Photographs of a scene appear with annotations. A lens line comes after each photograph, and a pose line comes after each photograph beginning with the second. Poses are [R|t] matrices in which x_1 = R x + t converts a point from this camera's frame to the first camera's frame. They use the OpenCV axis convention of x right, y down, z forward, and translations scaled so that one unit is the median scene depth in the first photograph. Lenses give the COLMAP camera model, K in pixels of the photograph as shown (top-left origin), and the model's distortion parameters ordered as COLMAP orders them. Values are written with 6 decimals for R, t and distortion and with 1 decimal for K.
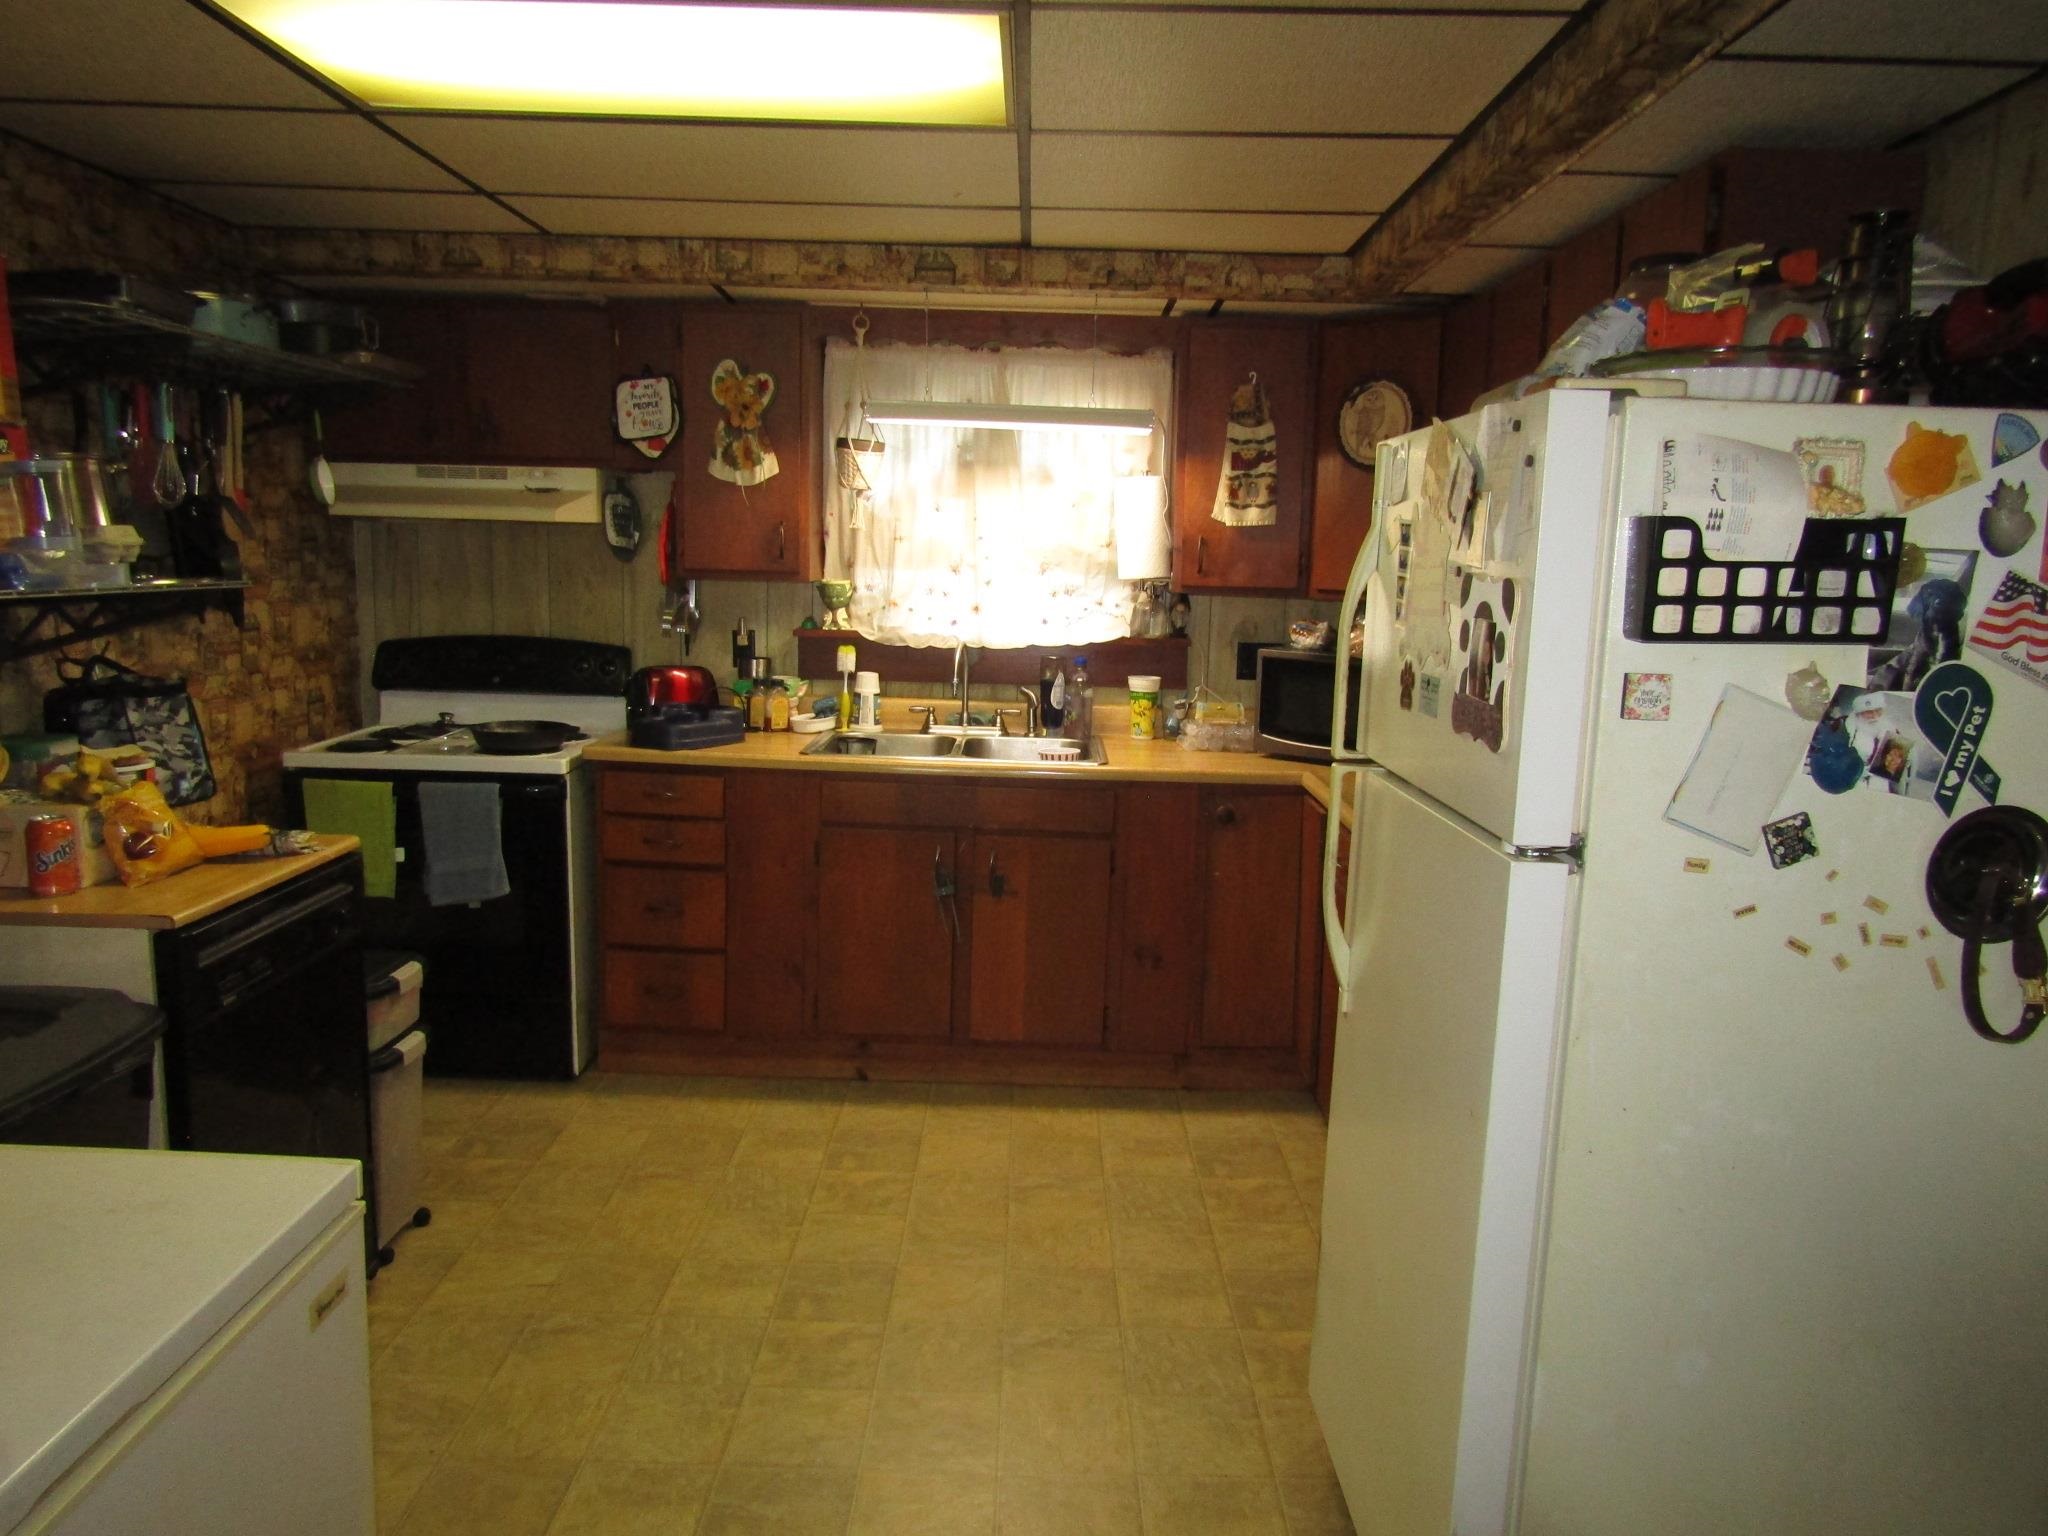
lens RADIAL K [[1440.8, 0, 1024.0], [0, 1440.8, 768.0], [0, 0, 1]] dist [-0.005133, -0.007758]
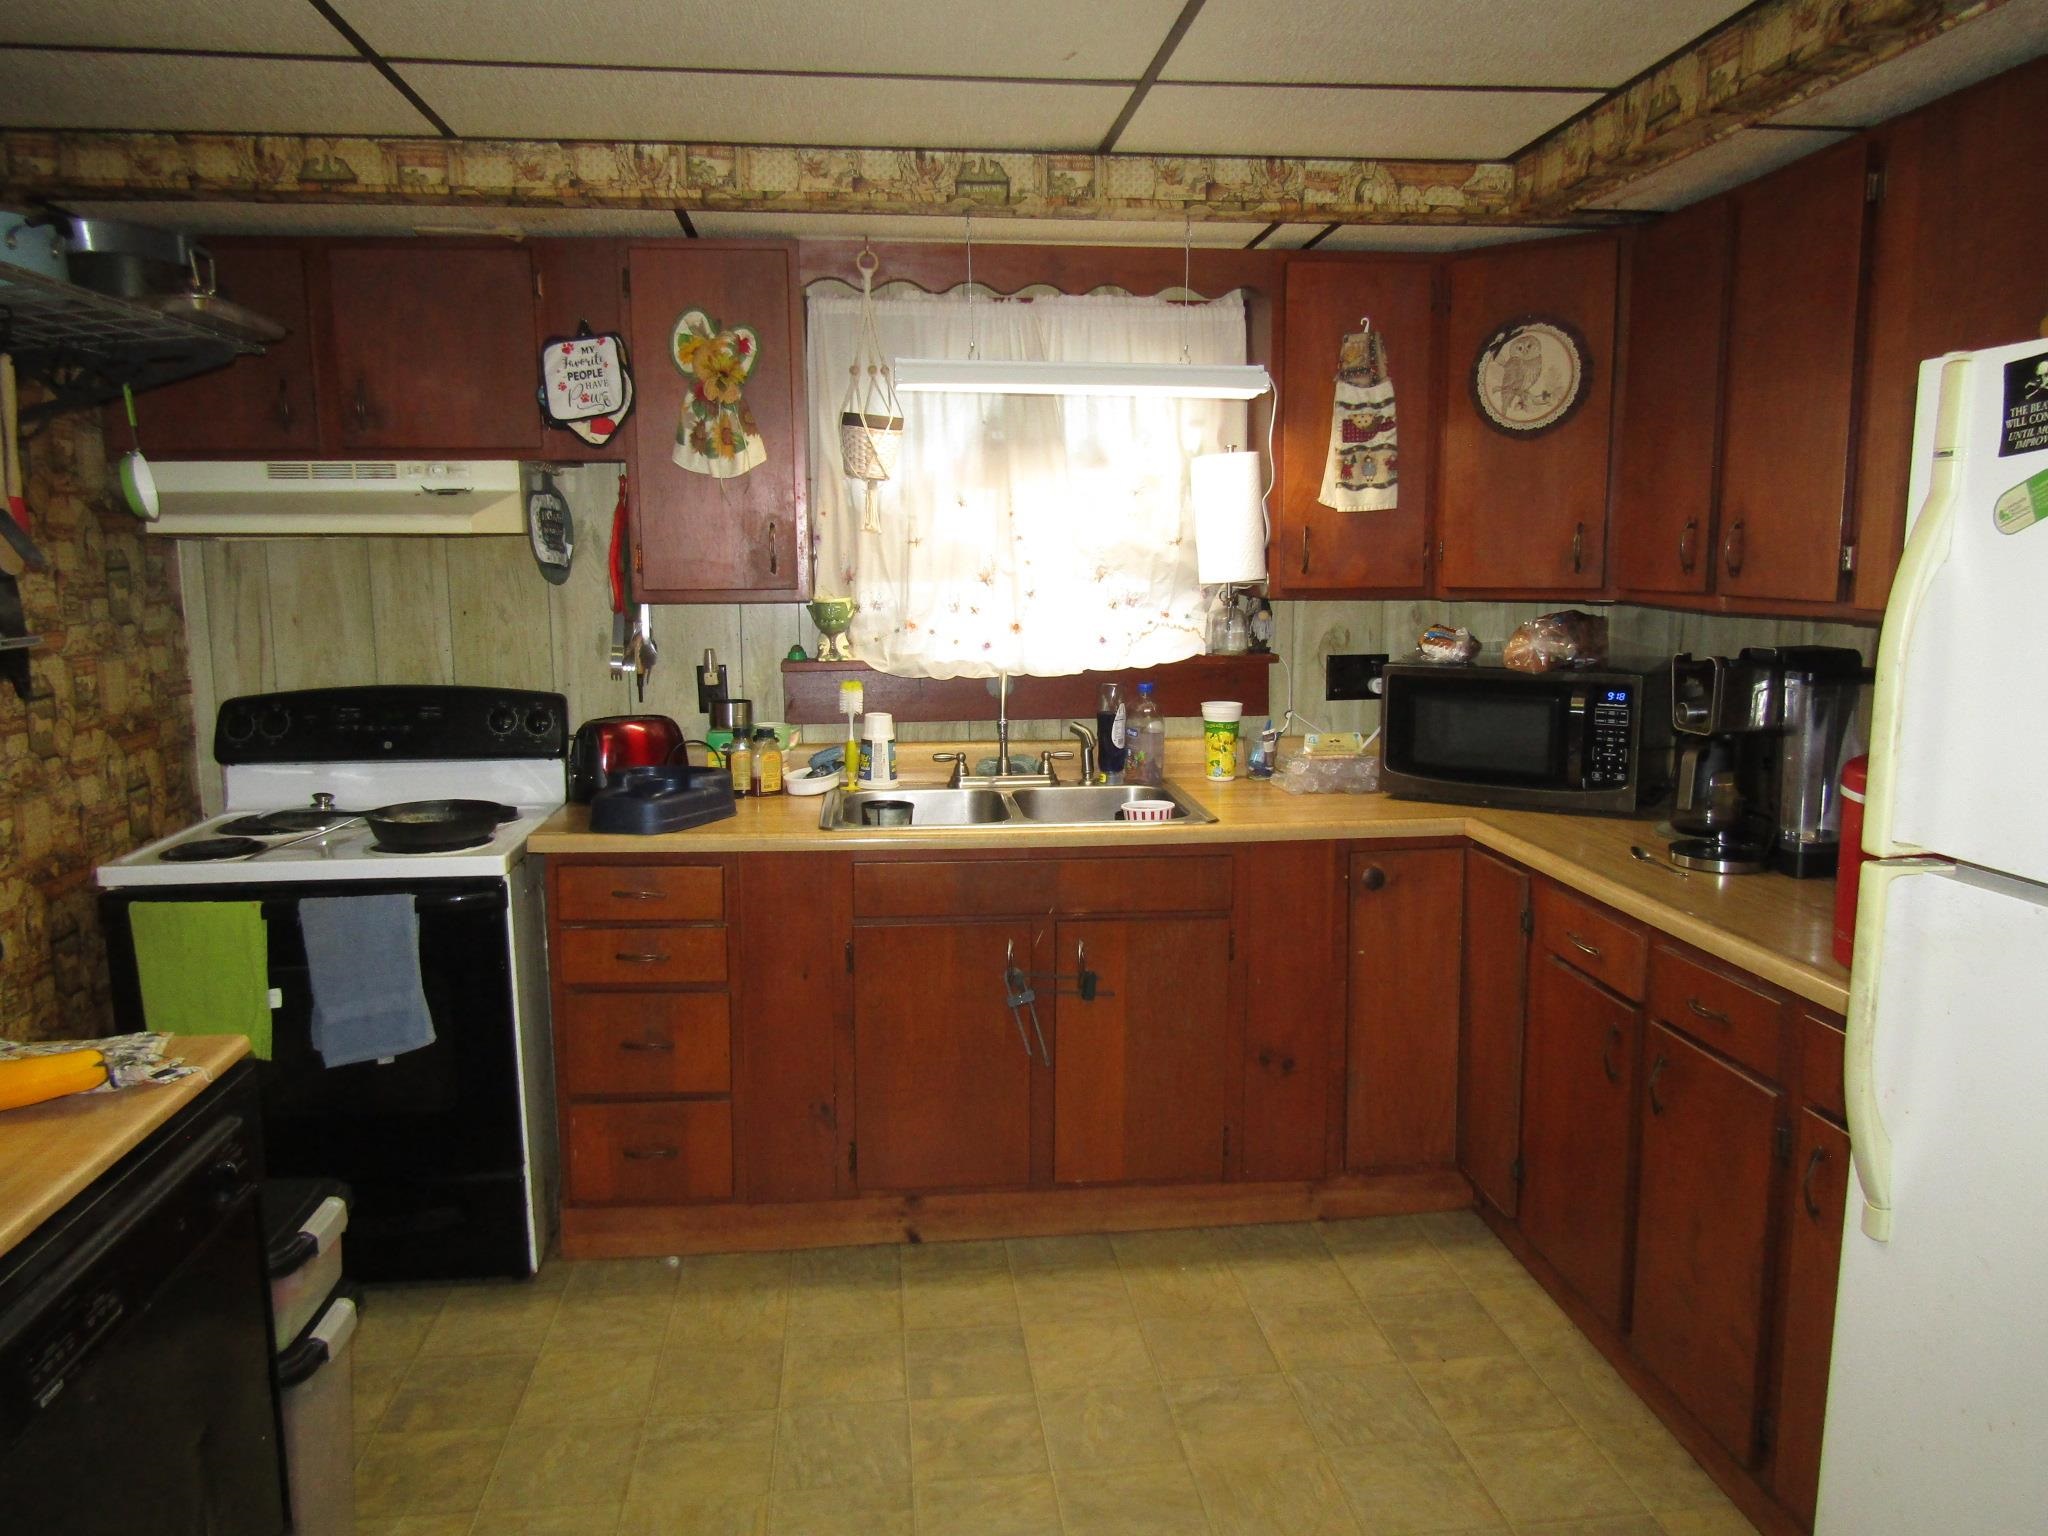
lens RADIAL K [[1440.8, 0, 1024.0], [0, 1440.8, 768.0], [0, 0, 1]] dist [-0.005133, -0.007758]
pose [[0.992726, -0.049393, 0.109793, -0.128488], [0.049596, 0.998769, 0.000883, -0.036286], [-0.109702, 0.004569, 0.993954, 0.230108]]
